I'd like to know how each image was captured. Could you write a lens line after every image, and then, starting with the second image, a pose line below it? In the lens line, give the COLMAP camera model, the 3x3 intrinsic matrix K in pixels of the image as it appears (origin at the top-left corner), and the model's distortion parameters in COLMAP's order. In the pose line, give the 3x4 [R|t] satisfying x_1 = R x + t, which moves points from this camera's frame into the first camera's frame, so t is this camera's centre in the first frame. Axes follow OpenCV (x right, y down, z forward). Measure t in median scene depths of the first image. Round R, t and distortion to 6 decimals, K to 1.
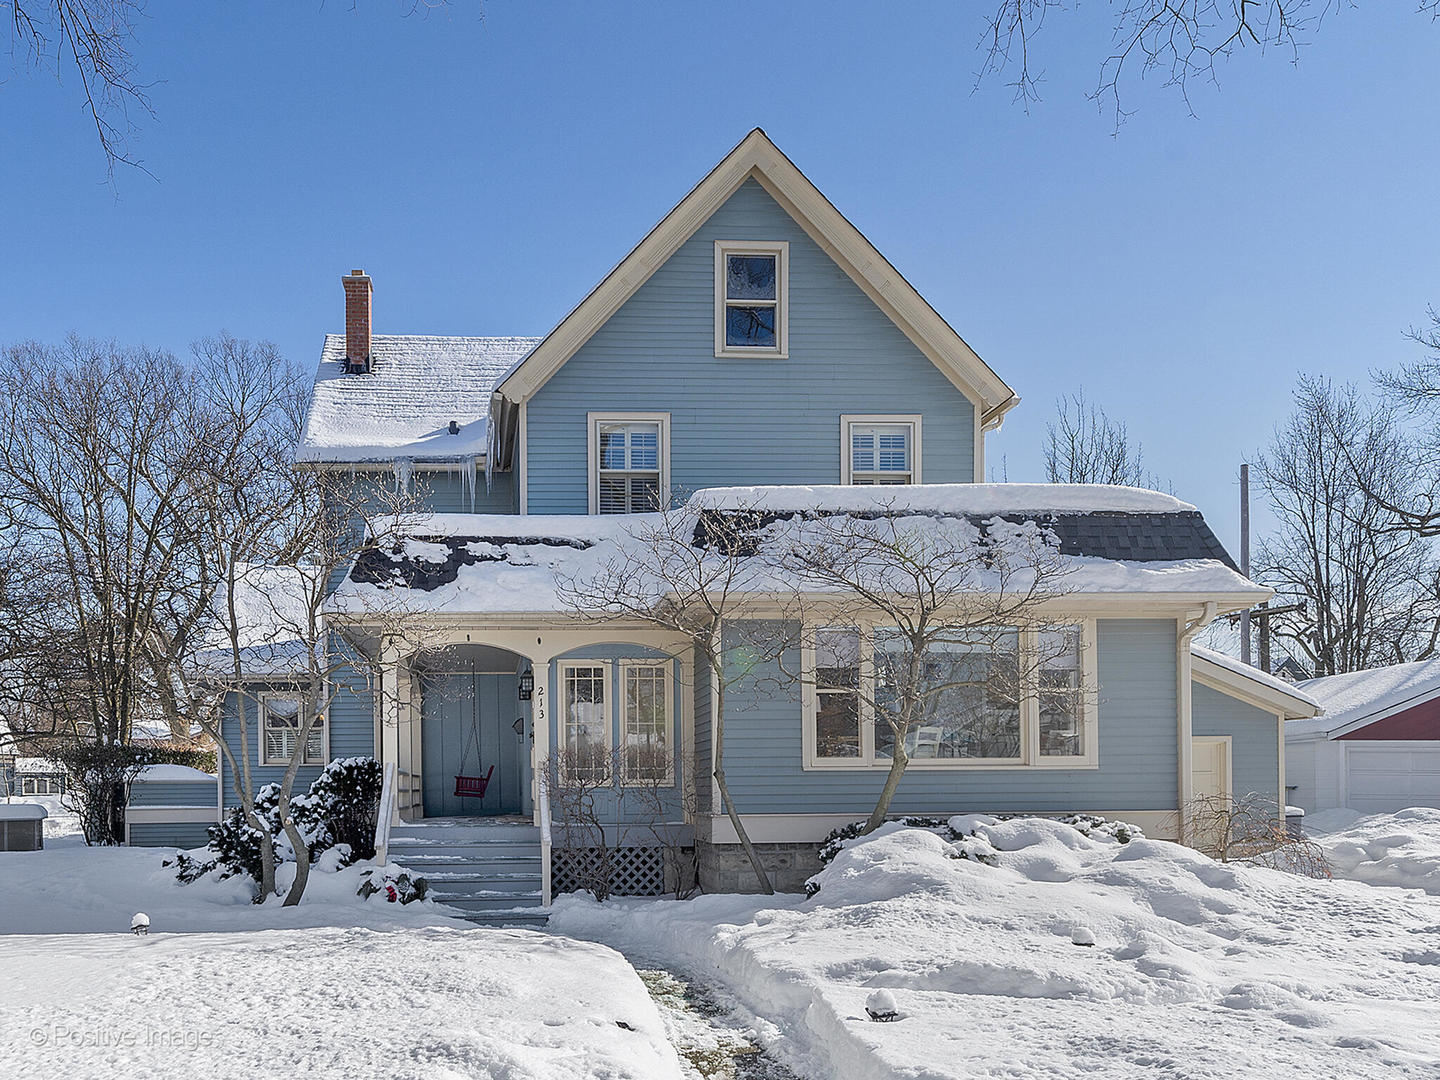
lens RADIAL K [[707.0, 0, 720.1], [0, 707.0, 591.3], [0, 0, 1]] dist [0.015628, -0.000060]
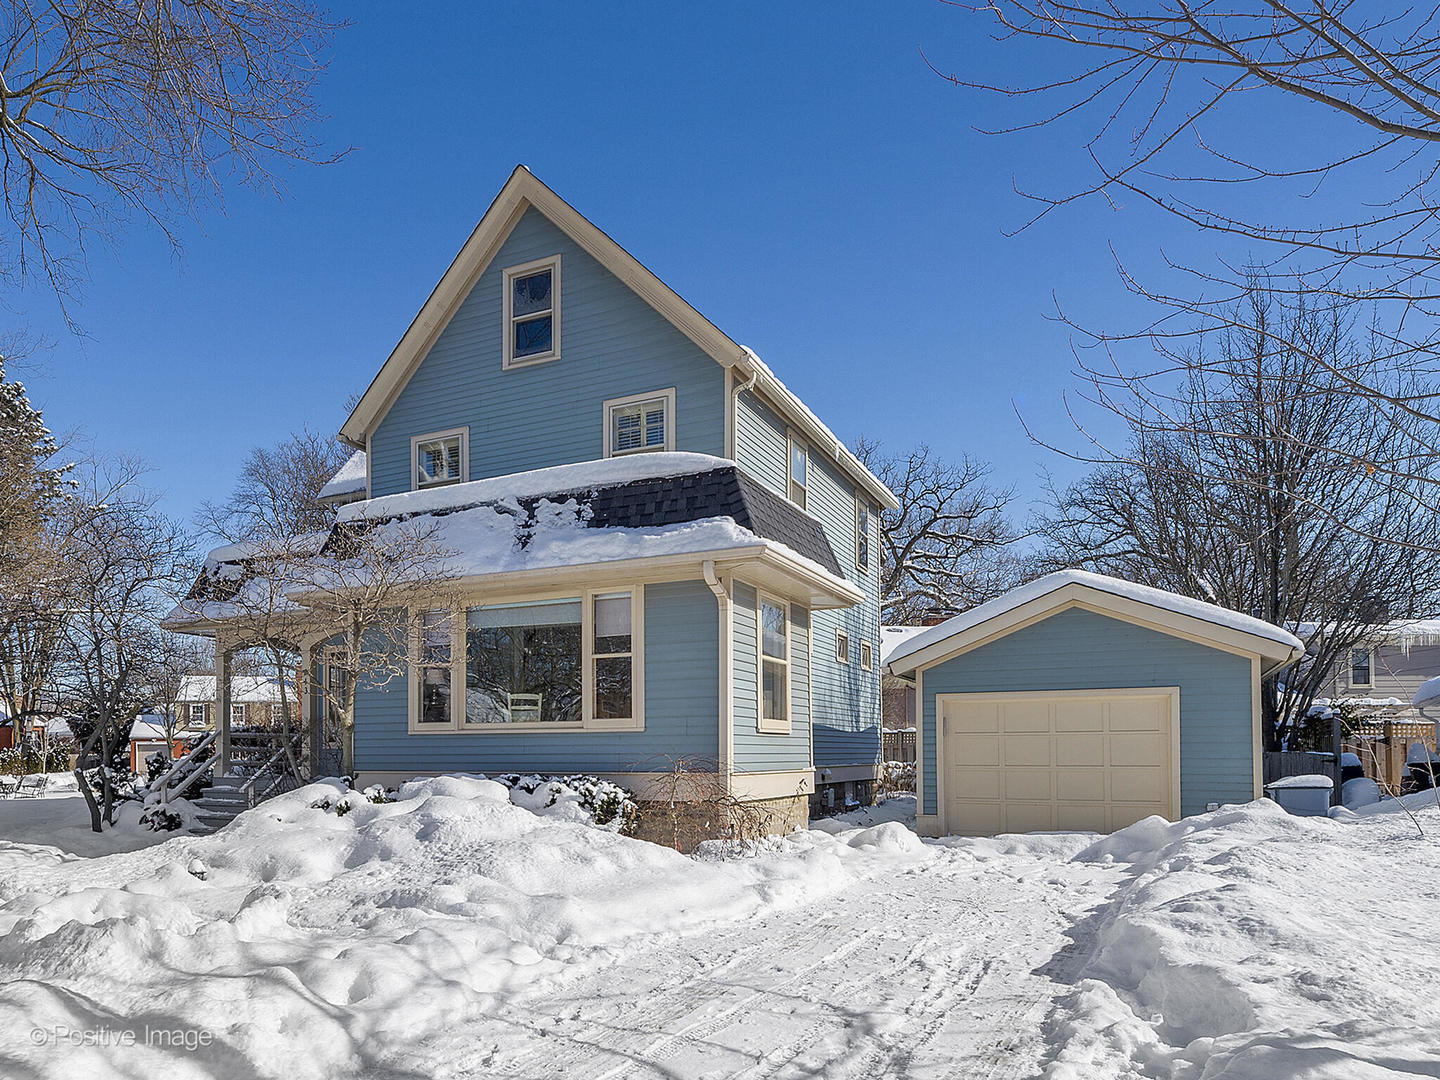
lens RADIAL K [[710.9, 0, 721.2], [0, 710.9, 534.2], [0, 0, 1]] dist [0.014278, -0.000416]
pose [[0.924322, -0.104788, -0.366946, 1.013601], [0.097064, 0.994494, -0.039496, 0.017973], [0.369064, 0.000890, 0.929404, 0.082692]]
